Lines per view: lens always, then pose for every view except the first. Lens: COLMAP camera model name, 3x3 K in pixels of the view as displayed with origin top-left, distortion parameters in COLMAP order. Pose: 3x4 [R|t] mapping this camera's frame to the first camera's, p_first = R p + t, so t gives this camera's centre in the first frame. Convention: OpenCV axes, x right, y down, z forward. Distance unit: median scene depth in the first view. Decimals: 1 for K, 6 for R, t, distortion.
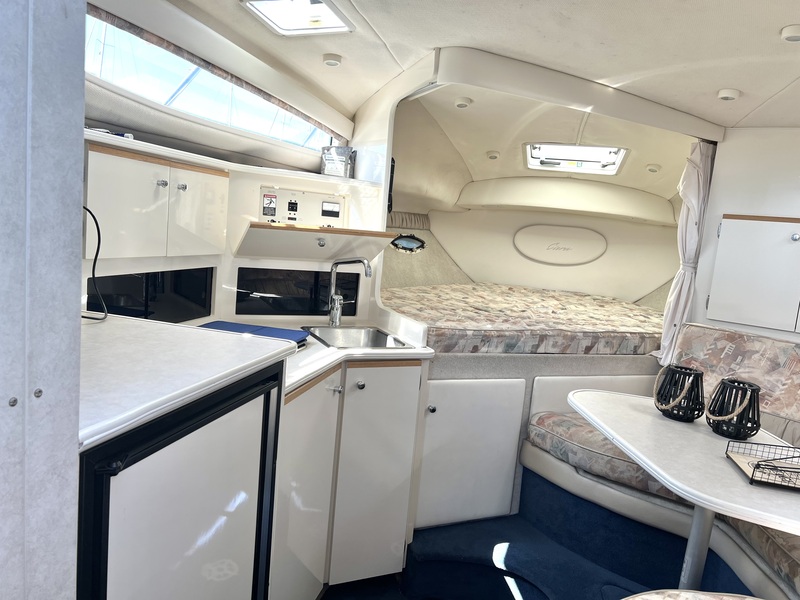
lens RADIAL K [[600.8, 0, 405.0], [0, 600.8, 303.8], [0, 0, 1]] dist [0.066166, -0.079969]
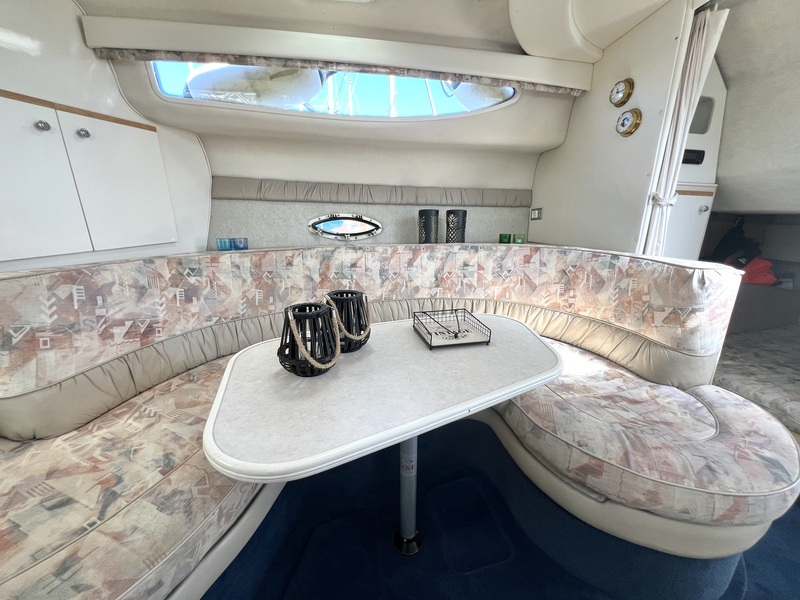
lens RADIAL K [[318.7, 0, 398.7], [0, 318.7, 301.1], [0, 0, 1]] dist [-0.003290, 0.000192]
pose [[-0.403946, -0.349247, 0.845490, 0.064138], [0.074479, 0.908628, 0.410911, -0.041326], [-0.911746, 0.228957, -0.341025, 0.771604]]
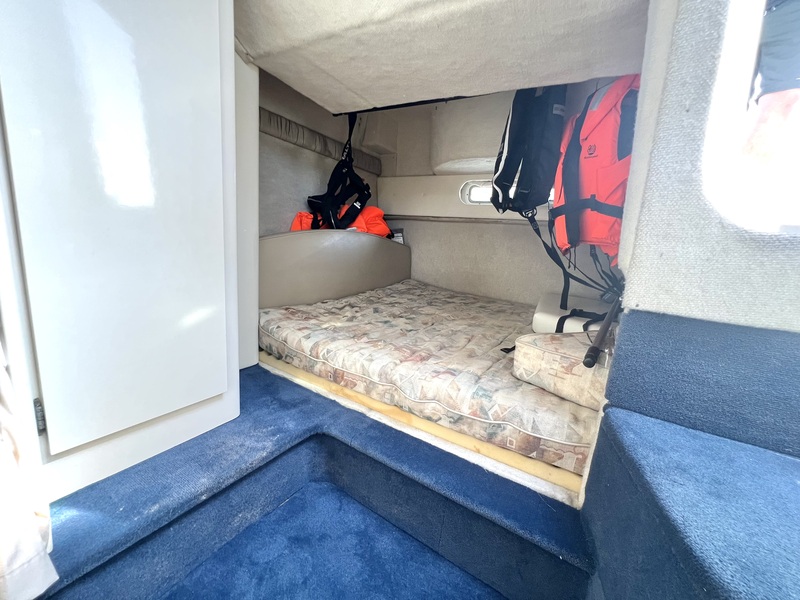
lens RADIAL K [[316.8, 0, 399.7], [0, 316.8, 299.1], [0, 0, 1]] dist [-0.000001, 0.000189]
pose [[-0.933818, -0.237100, 0.267897, 0.122728], [-0.133561, 0.925748, 0.353767, 0.223633], [-0.331883, 0.294574, -0.896147, 0.258702]]
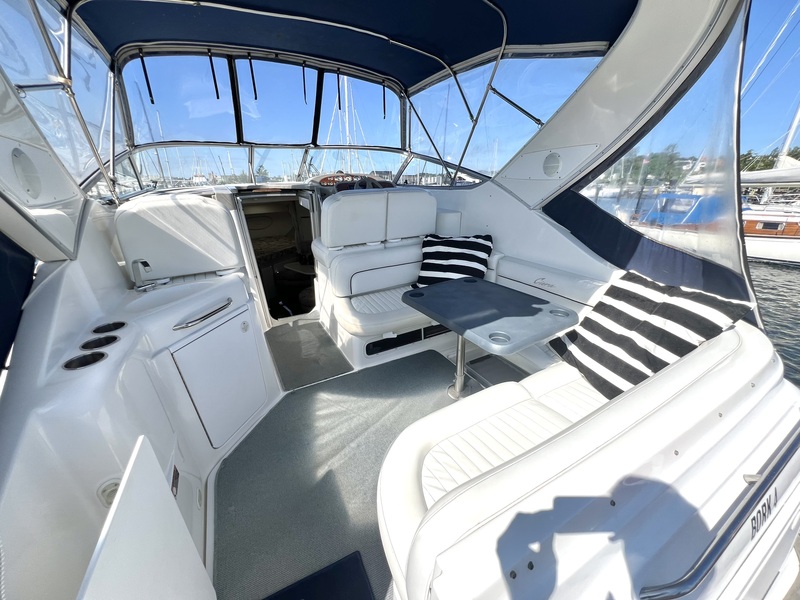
lens RADIAL K [[316.8, 0, 399.7], [0, 316.8, 299.1], [0, 0, 1]] dist [-0.000001, 0.000189]
pose [[0.727021, -0.352660, 0.589128, -0.552595], [0.186027, 0.927096, 0.325403, -0.223116], [-0.660934, -0.126981, 0.739623, -1.326606]]
